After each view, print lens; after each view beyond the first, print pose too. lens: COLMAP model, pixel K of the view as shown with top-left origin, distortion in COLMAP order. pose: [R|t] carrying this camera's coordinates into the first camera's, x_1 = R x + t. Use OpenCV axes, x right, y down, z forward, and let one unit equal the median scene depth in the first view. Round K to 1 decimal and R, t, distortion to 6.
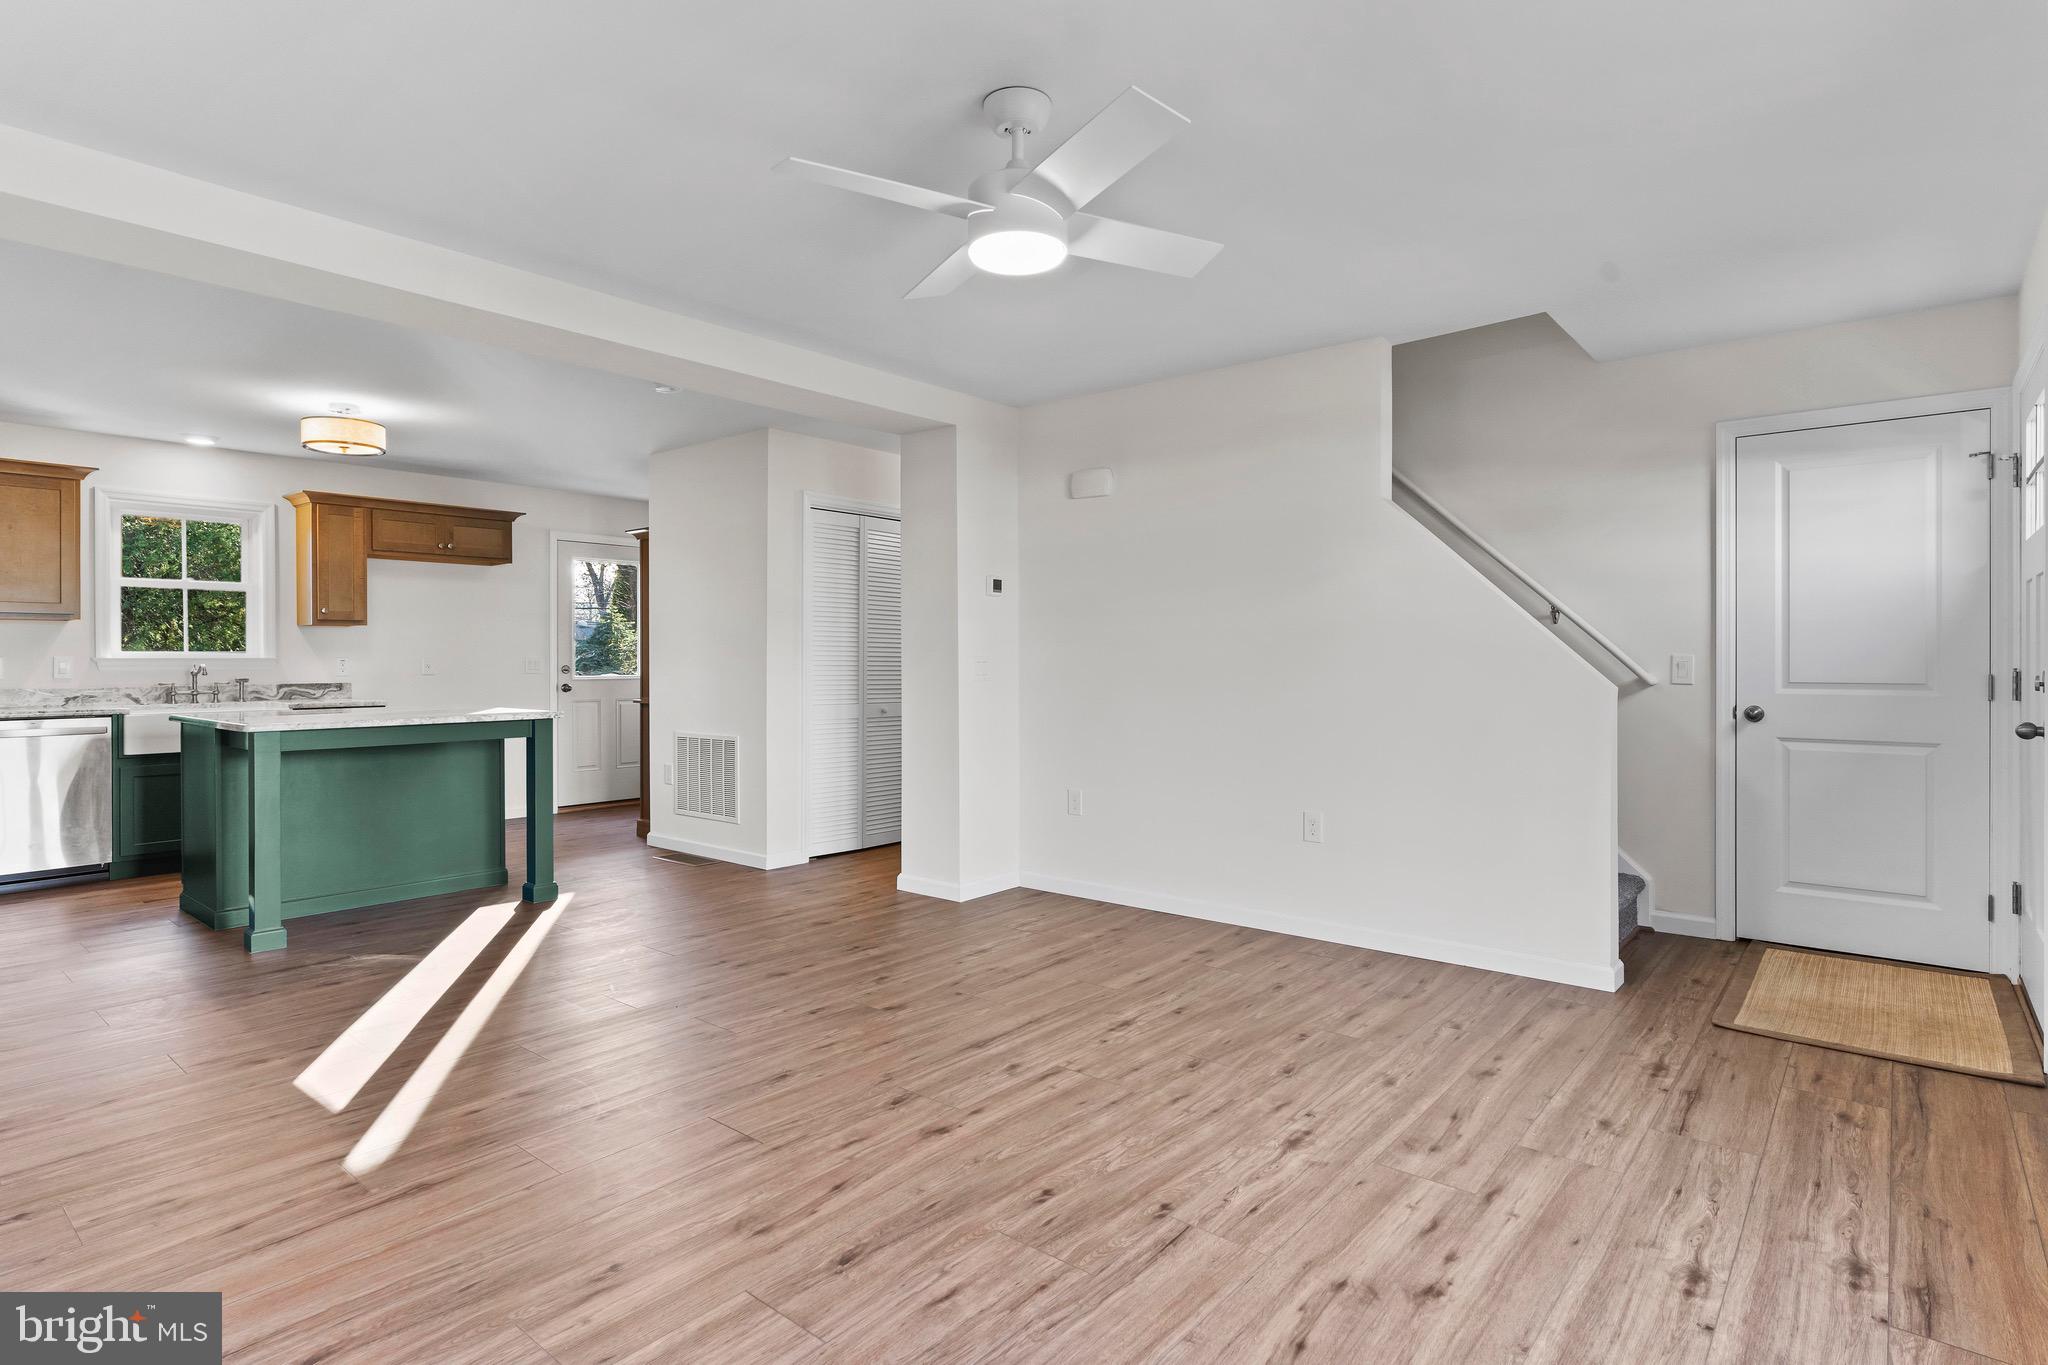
lens RADIAL K [[1050.3, 0, 1015.9], [0, 1050.3, 659.6], [0, 0, 1]] dist [-0.000681, -0.001711]
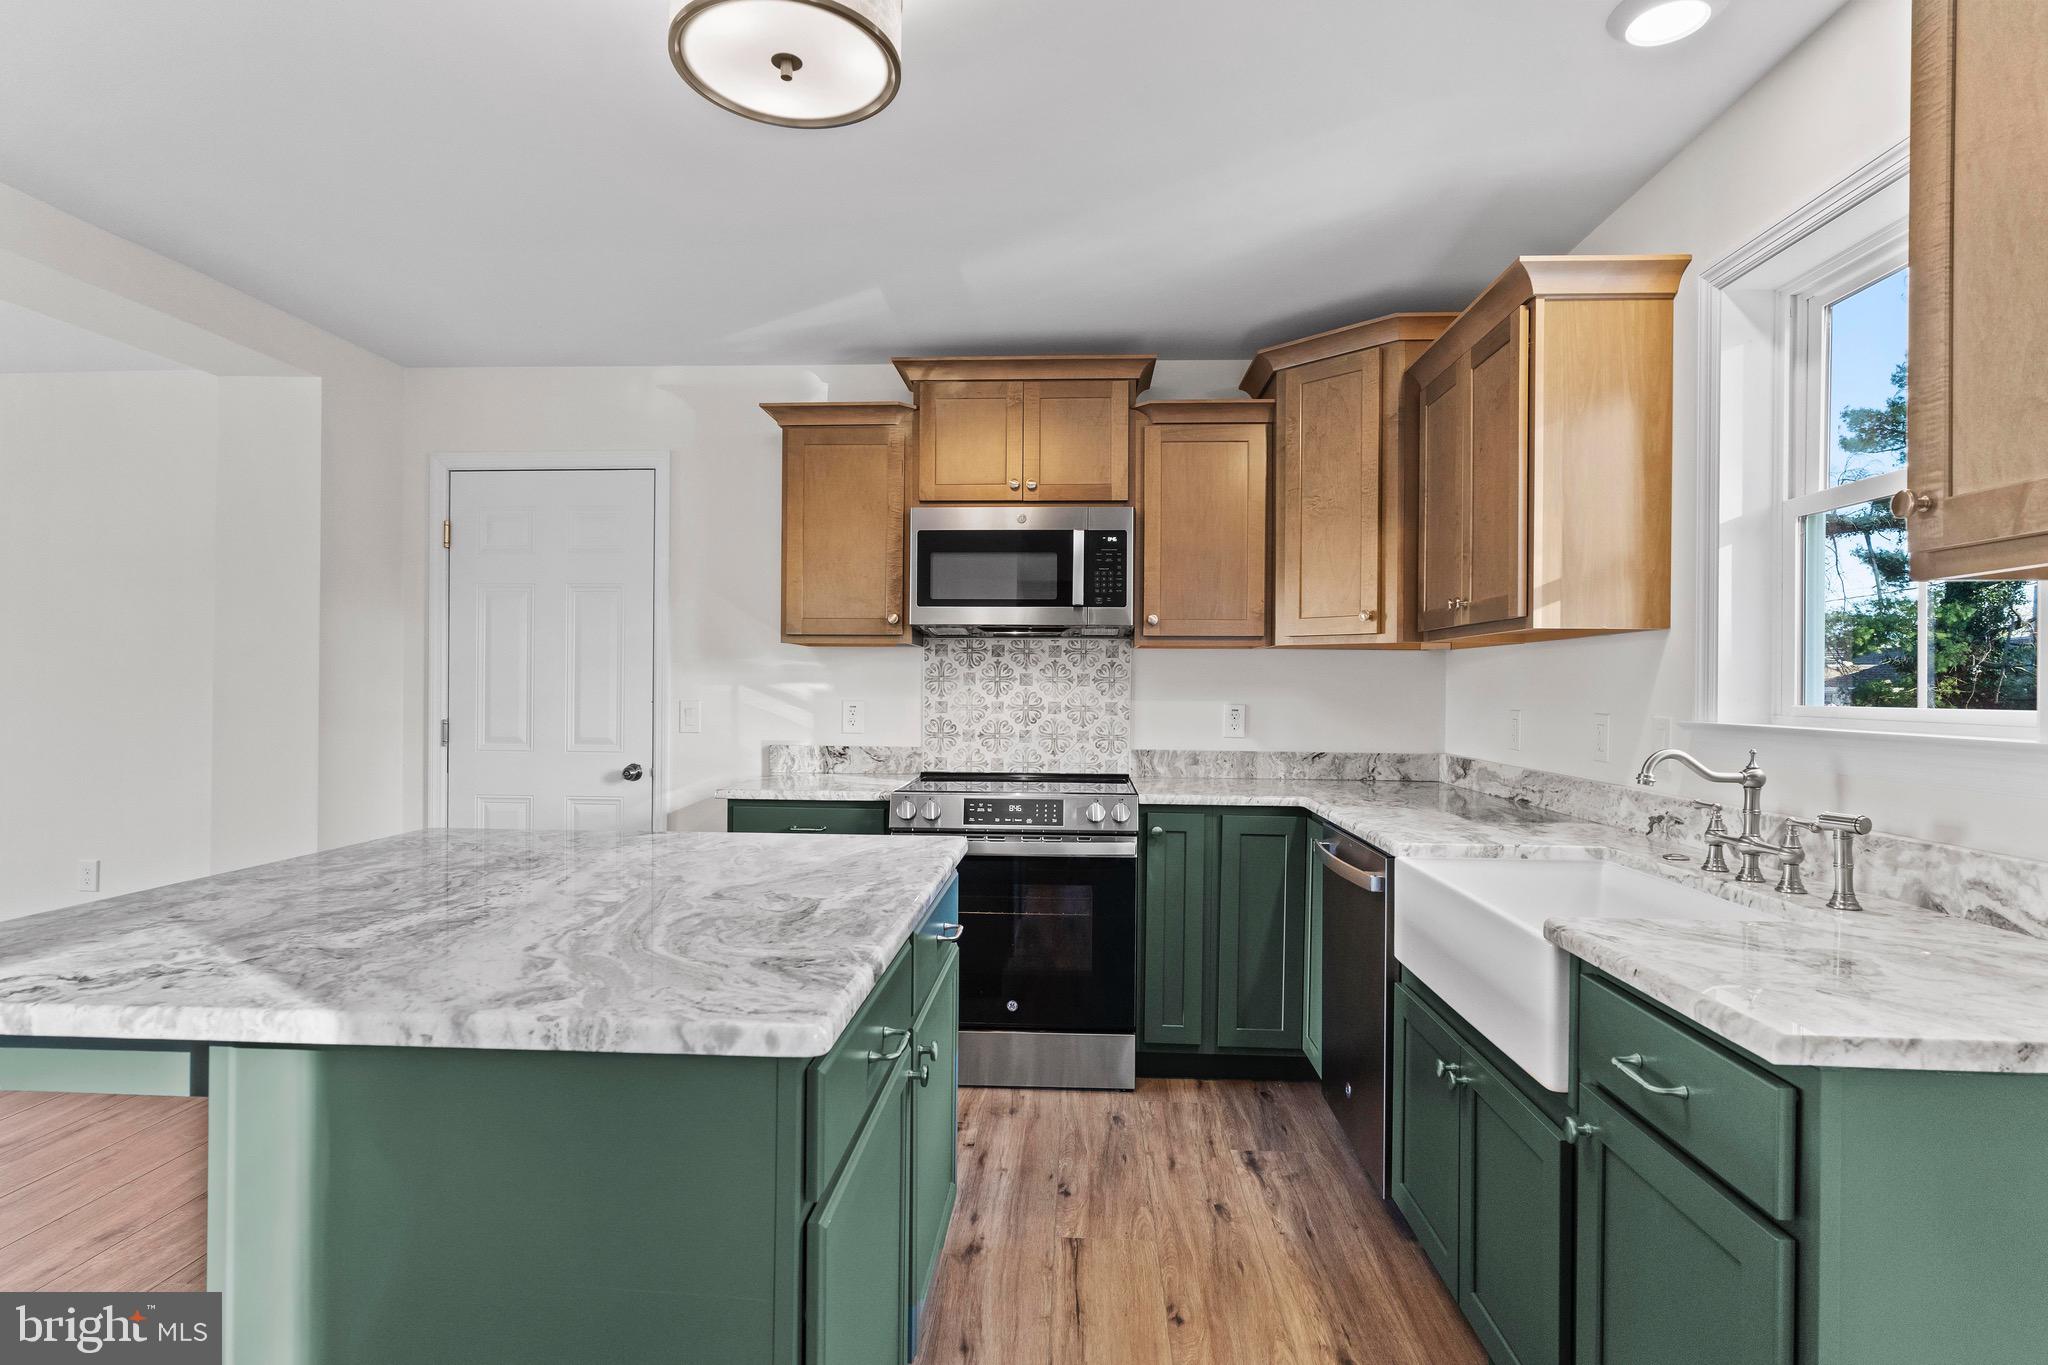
lens RADIAL K [[1050.3, 0, 1019.1], [0, 1050.3, 686.9], [0, 0, 1]] dist [-0.000681, -0.001711]
pose [[-0.797099, -0.003150, -0.603840, -0.423111], [-0.007976, 0.999954, 0.005312, -0.013244], [0.603796, 0.009050, -0.797088, 1.080254]]
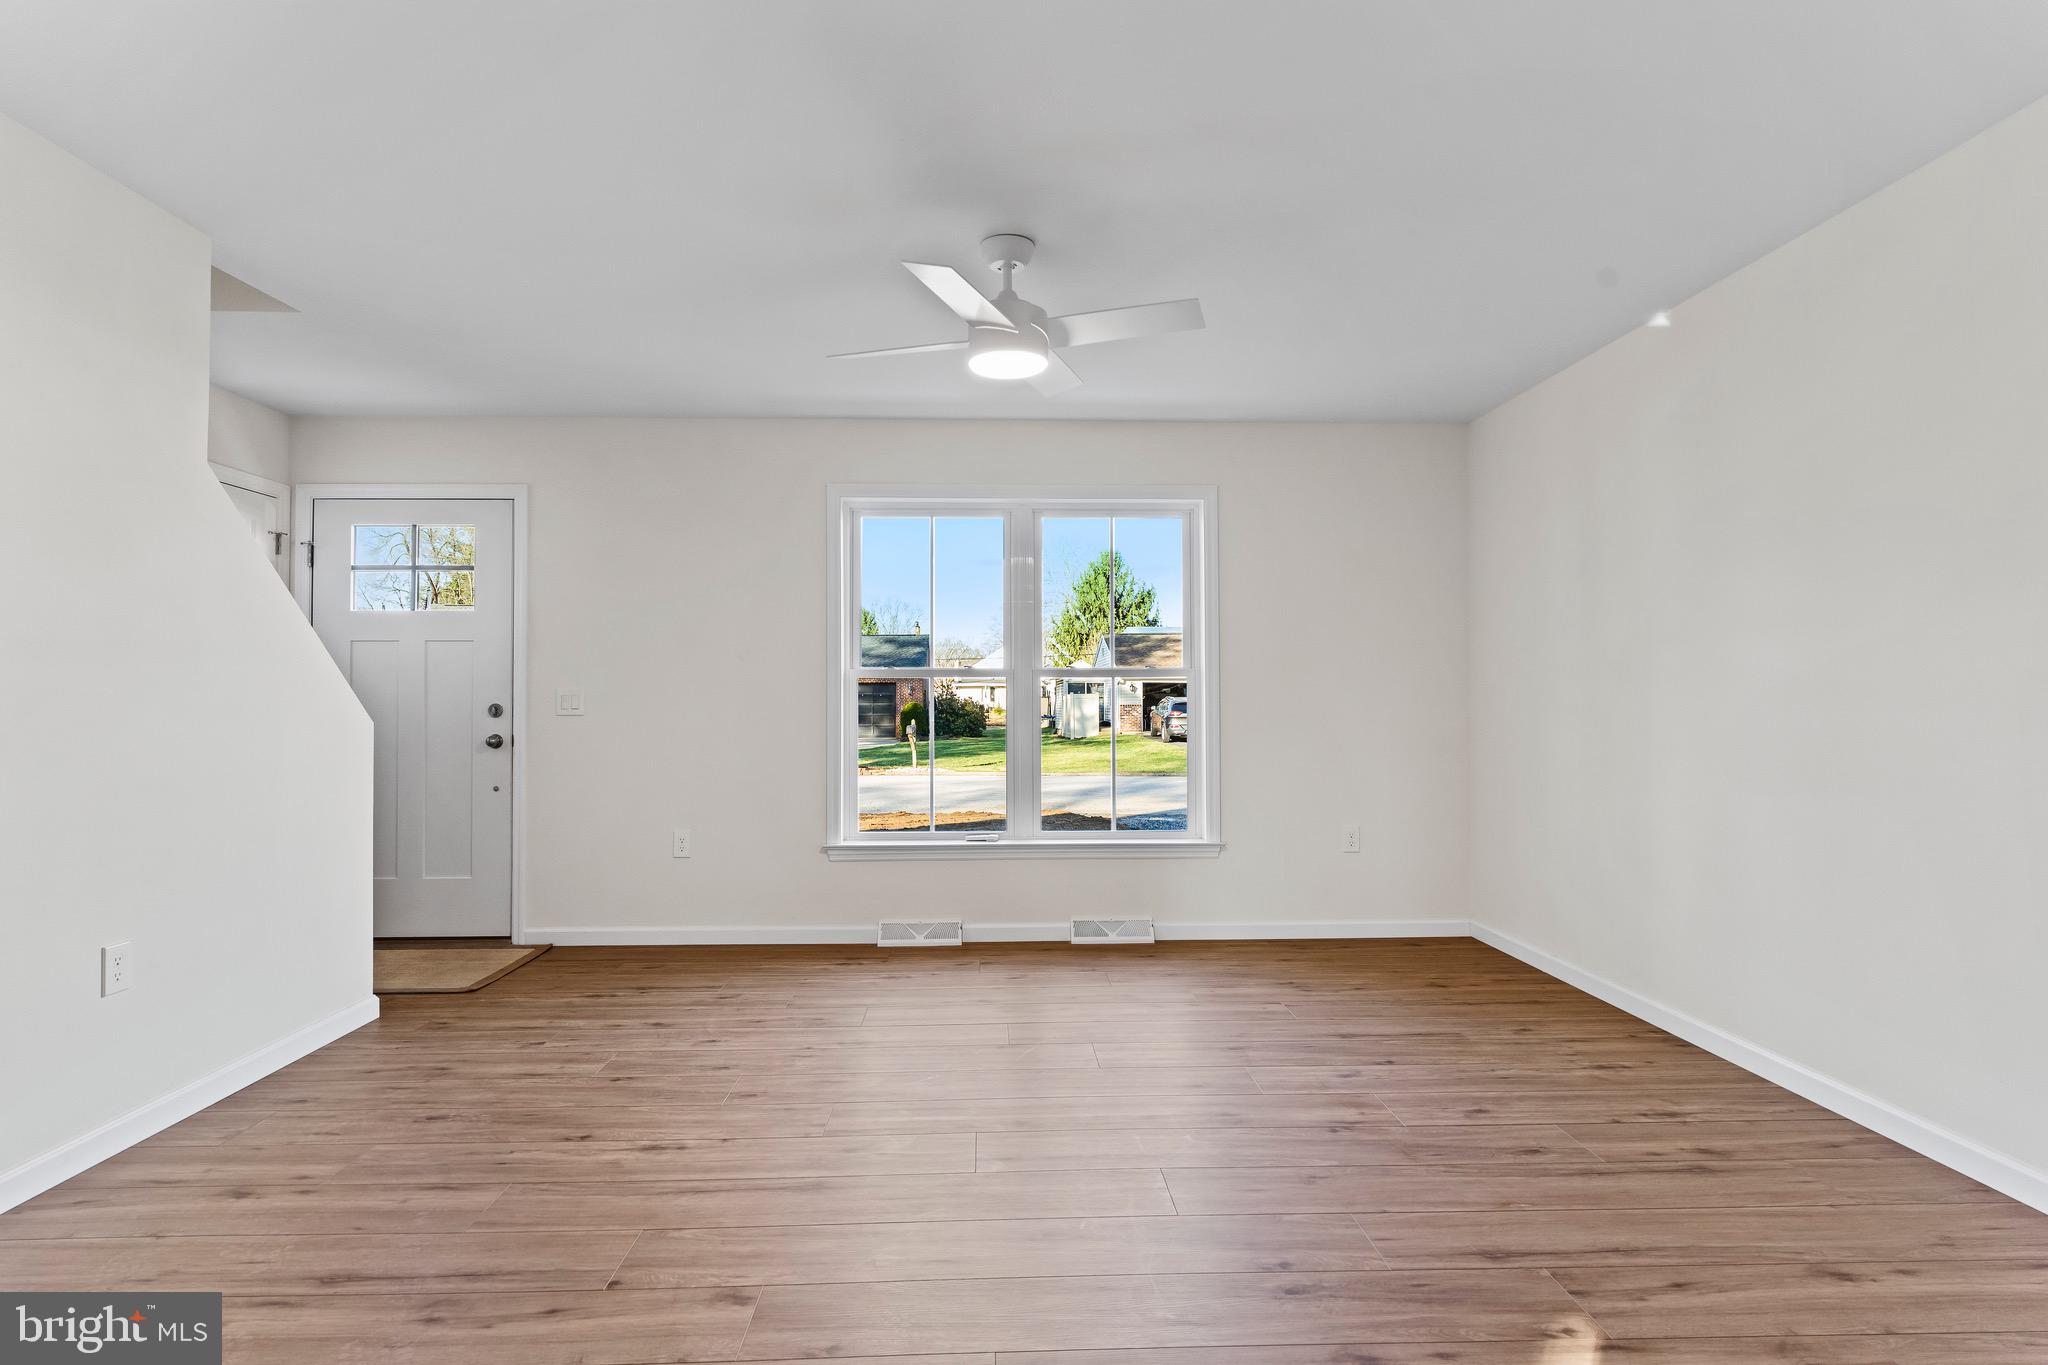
lens RADIAL K [[1050.3, 0, 1020.7], [0, 1050.3, 679.4], [0, 0, 1]] dist [-0.000681, -0.001711]
pose [[-0.675072, 0.018769, 0.737513, -0.373795], [0.004115, 0.999757, -0.021675, 0.006368], [-0.737741, -0.011598, -0.674985, 0.740259]]
